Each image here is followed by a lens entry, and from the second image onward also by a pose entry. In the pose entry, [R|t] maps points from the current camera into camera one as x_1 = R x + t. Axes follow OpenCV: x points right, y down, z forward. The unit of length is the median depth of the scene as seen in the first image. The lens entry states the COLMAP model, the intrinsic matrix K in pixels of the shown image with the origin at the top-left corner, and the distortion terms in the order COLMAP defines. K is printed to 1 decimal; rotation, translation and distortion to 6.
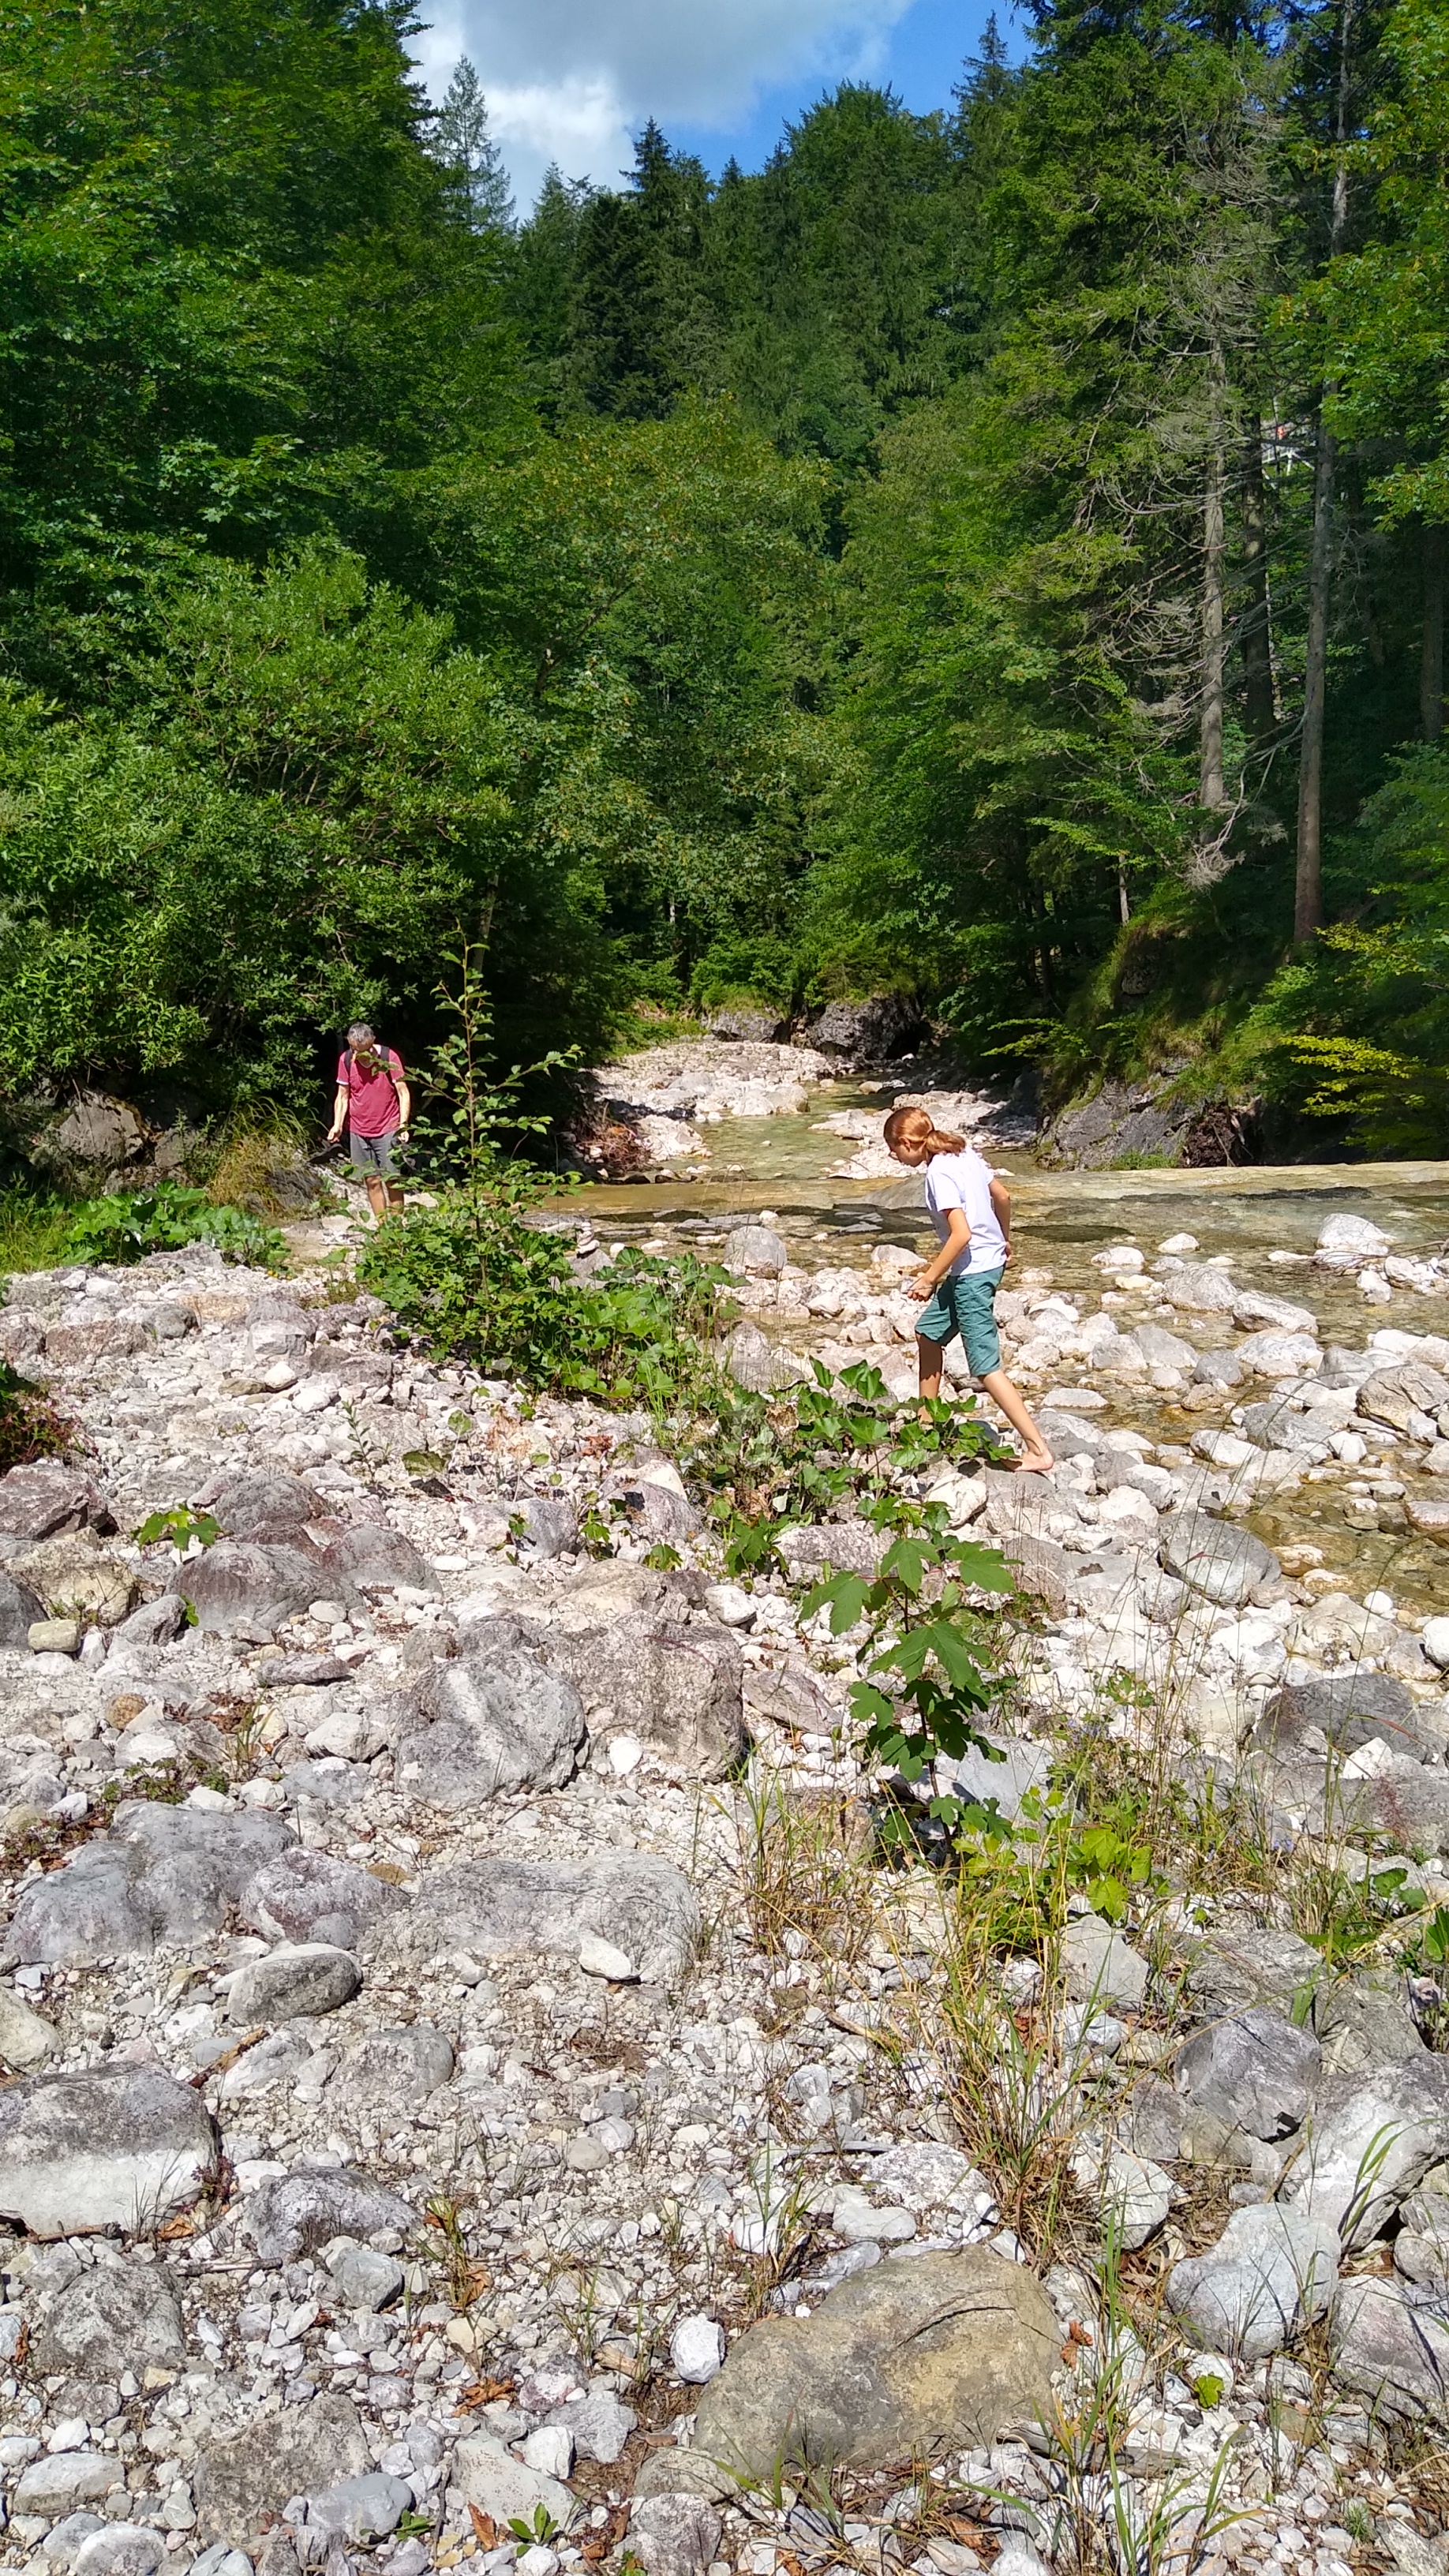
lens RADIAL K [[1987.5, 0, 703.9], [0, 1987.5, 1348.8], [0, 0, 1]] dist [0.082438, -0.136539]
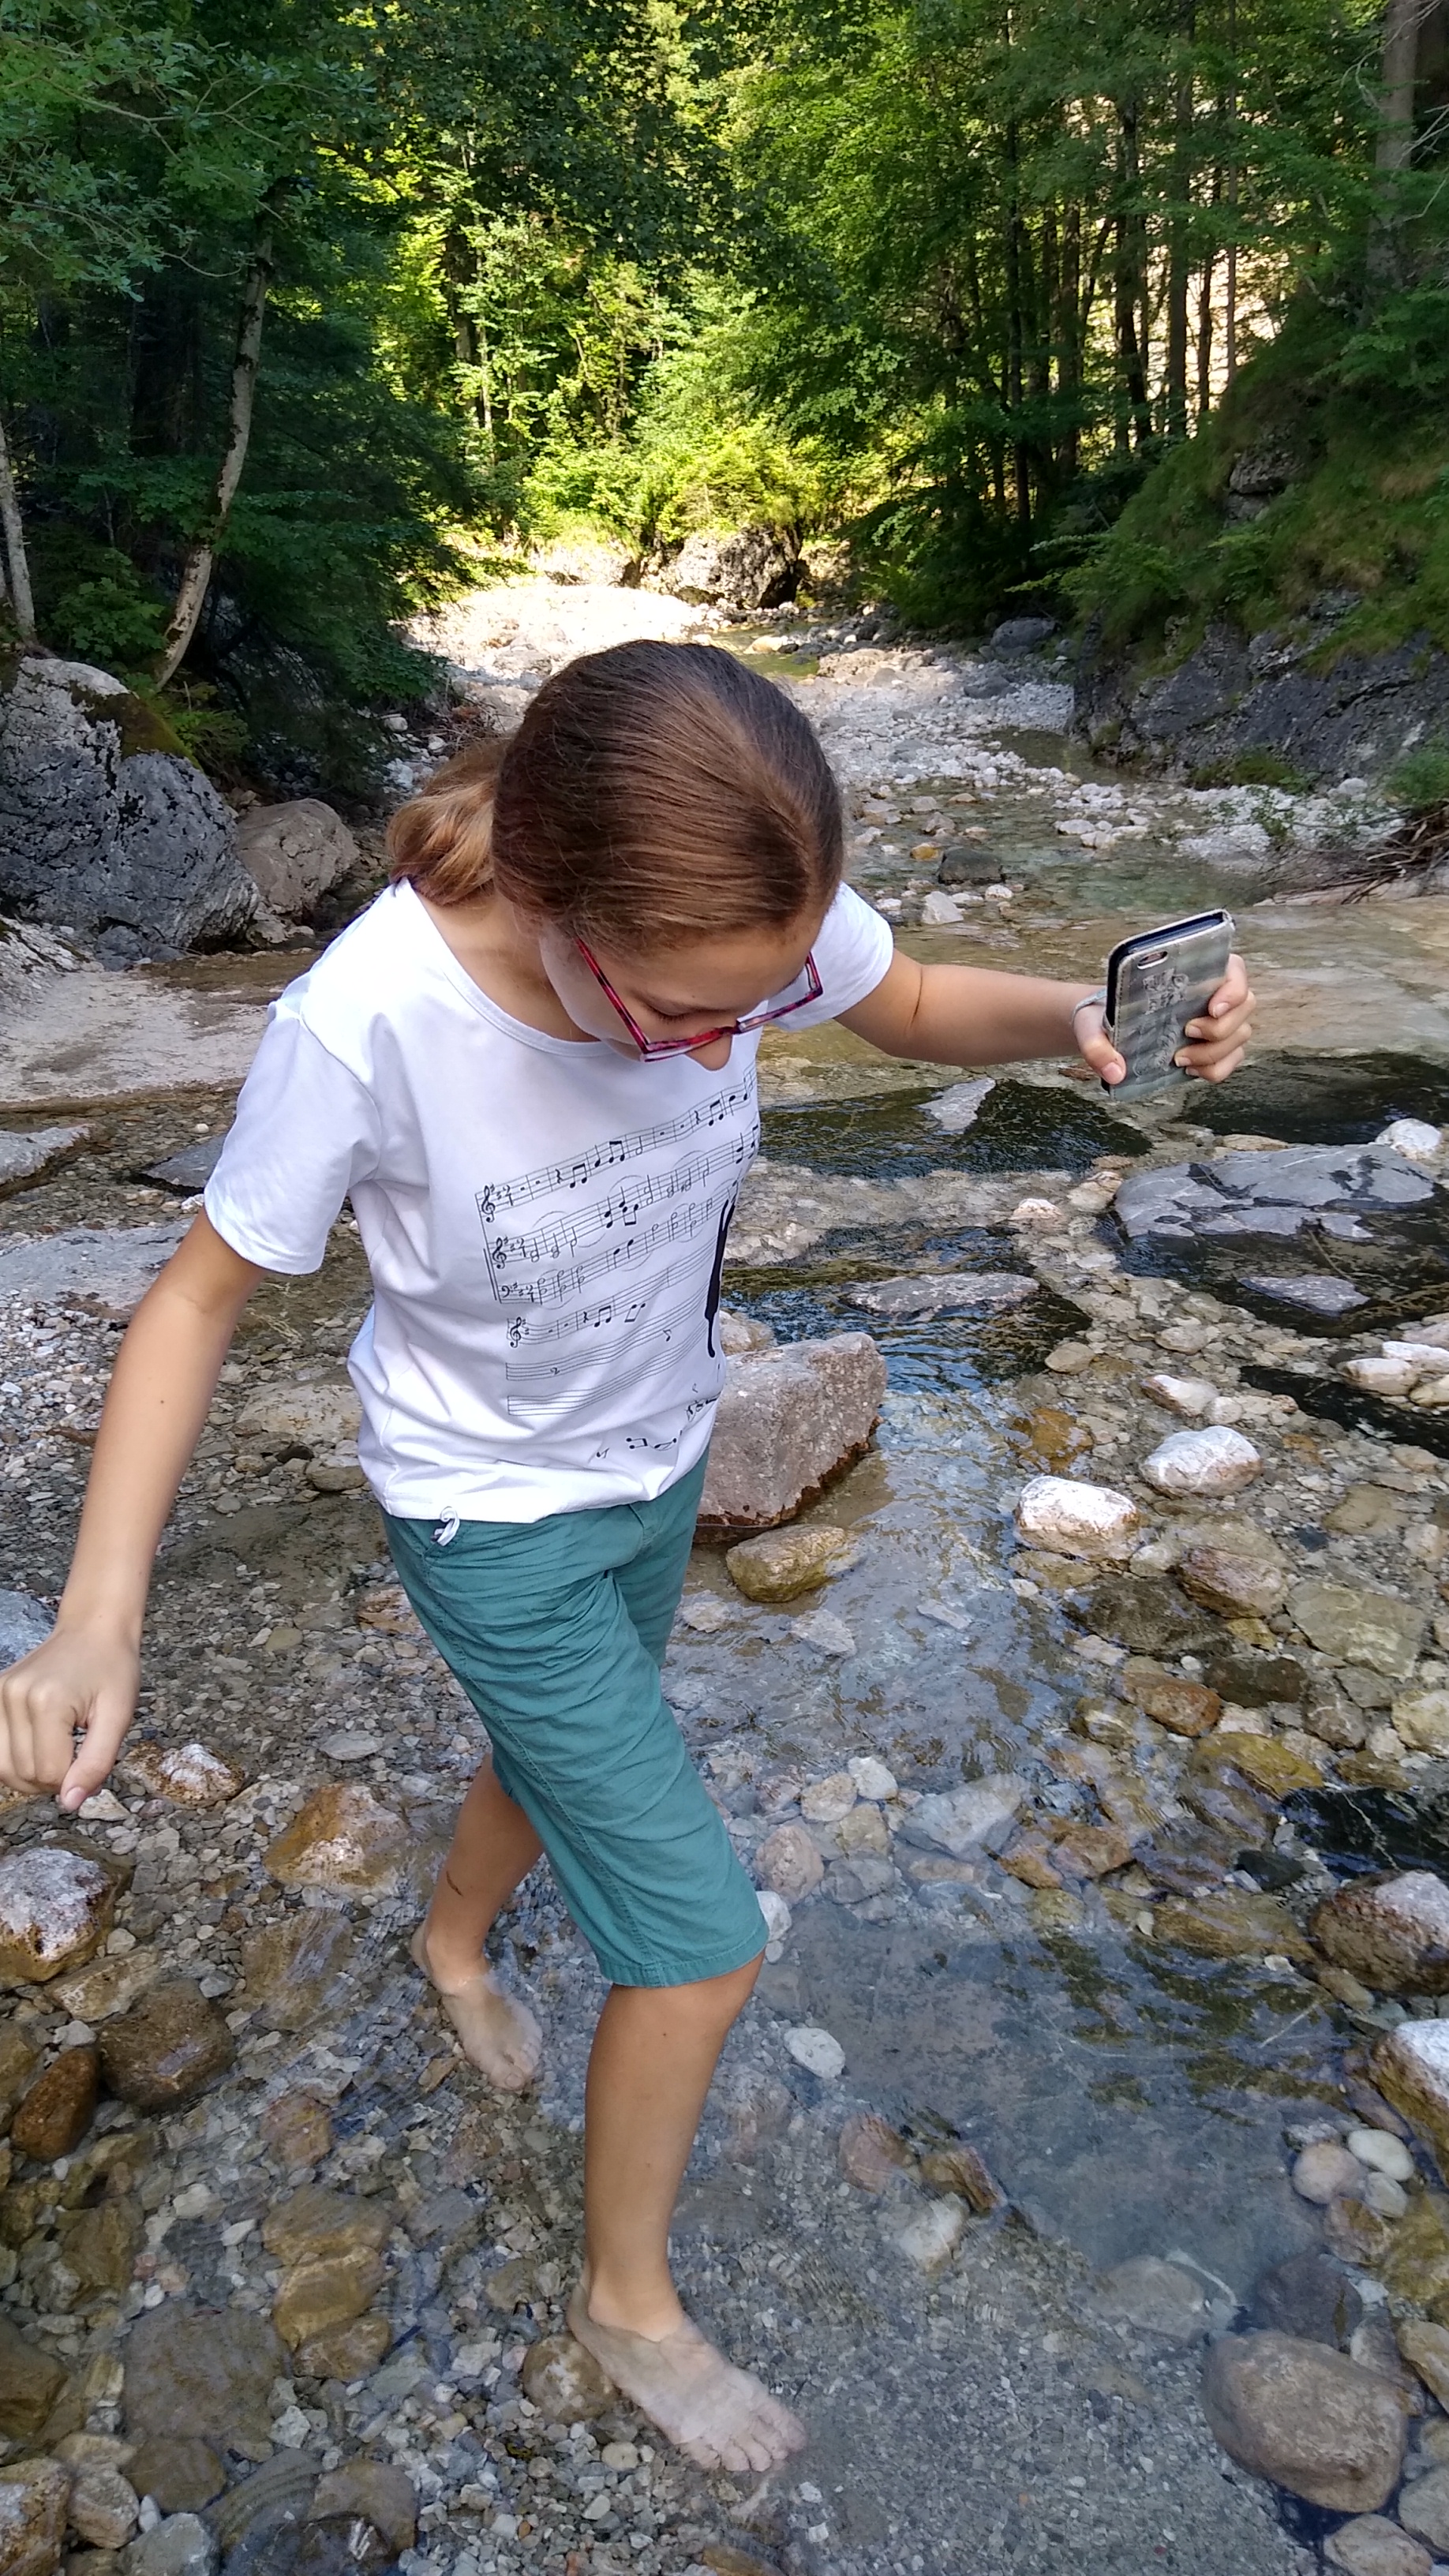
lens RADIAL K [[2037.3, 0, 689.2], [0, 2037.3, 1262.0], [0, 0, 1]] dist [0.060712, -0.039513]
pose [[0.996045, -0.030937, 0.083291, -0.024271], [0.017115, 0.986673, 0.161814, -0.027417], [-0.087187, -0.159748, 0.983300, 0.210436]]
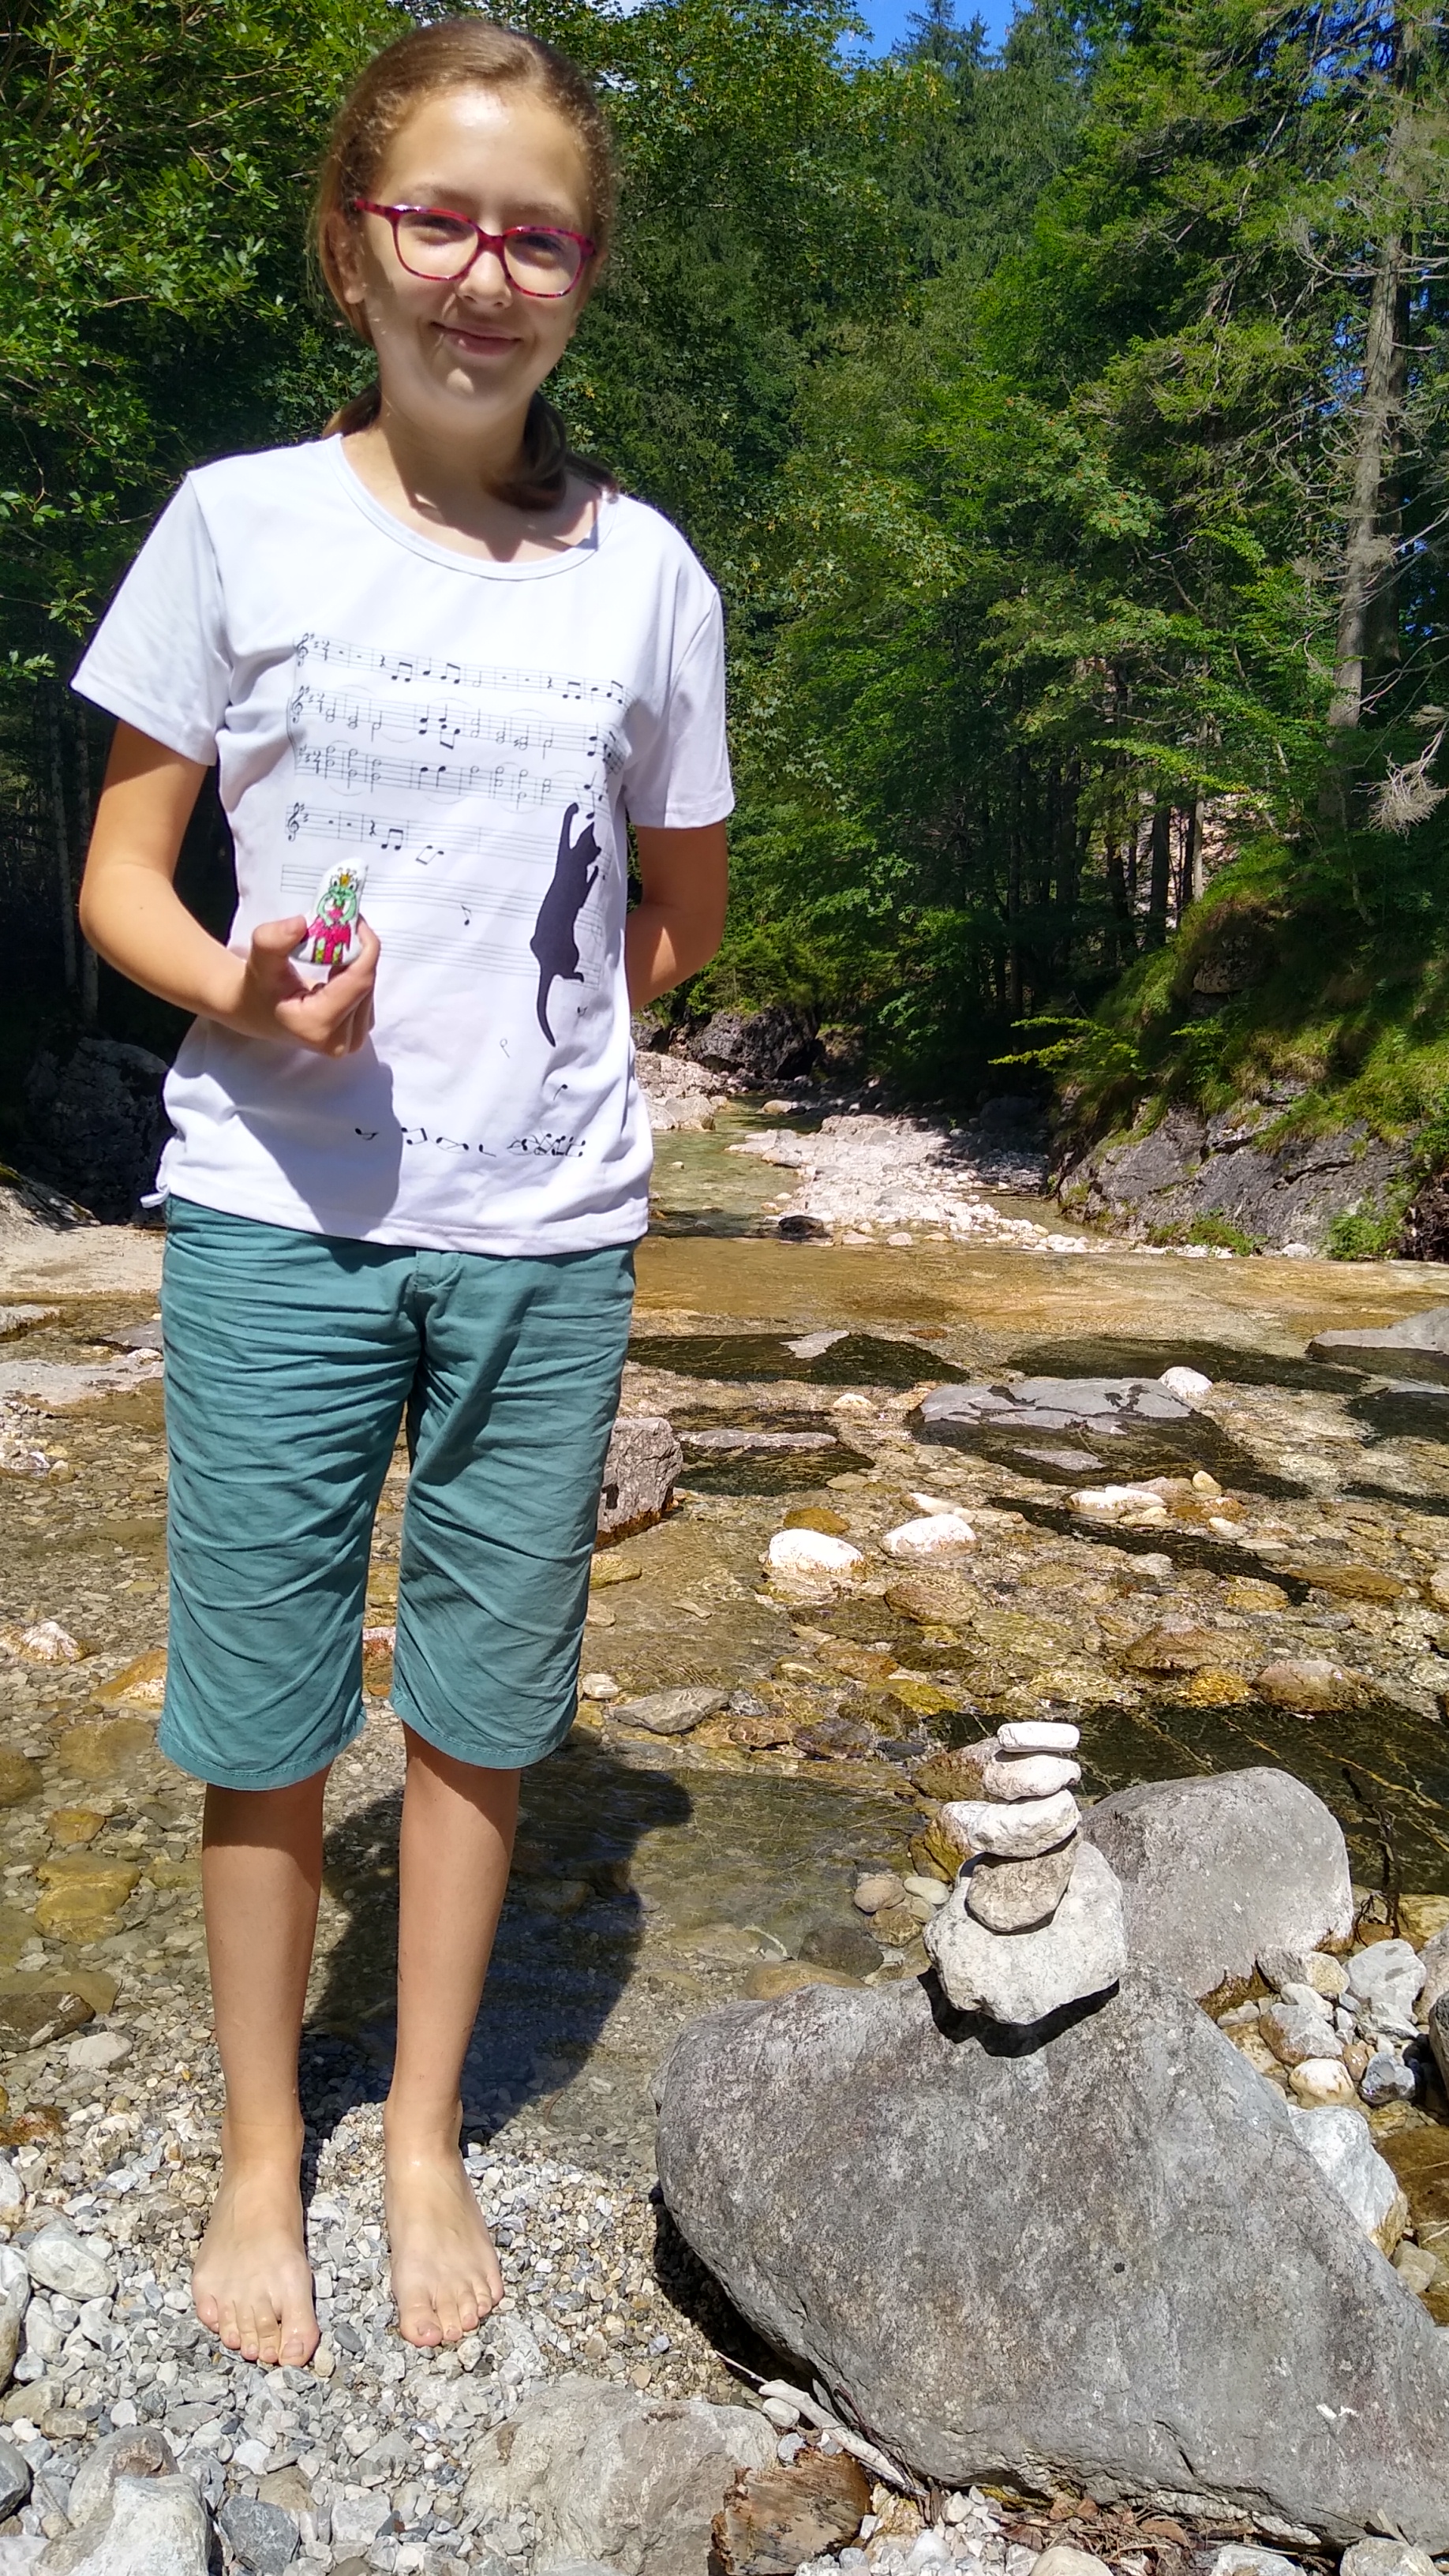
lens RADIAL K [[1987.5, 0, 686.0], [0, 1987.5, 1311.0], [0, 0, 1]] dist [0.082438, -0.136539]
pose [[0.995074, 0.059285, 0.079455, -0.019659], [-0.056821, 0.997841, -0.032920, -0.018006], [-0.081235, 0.028244, 0.996295, 0.198924]]
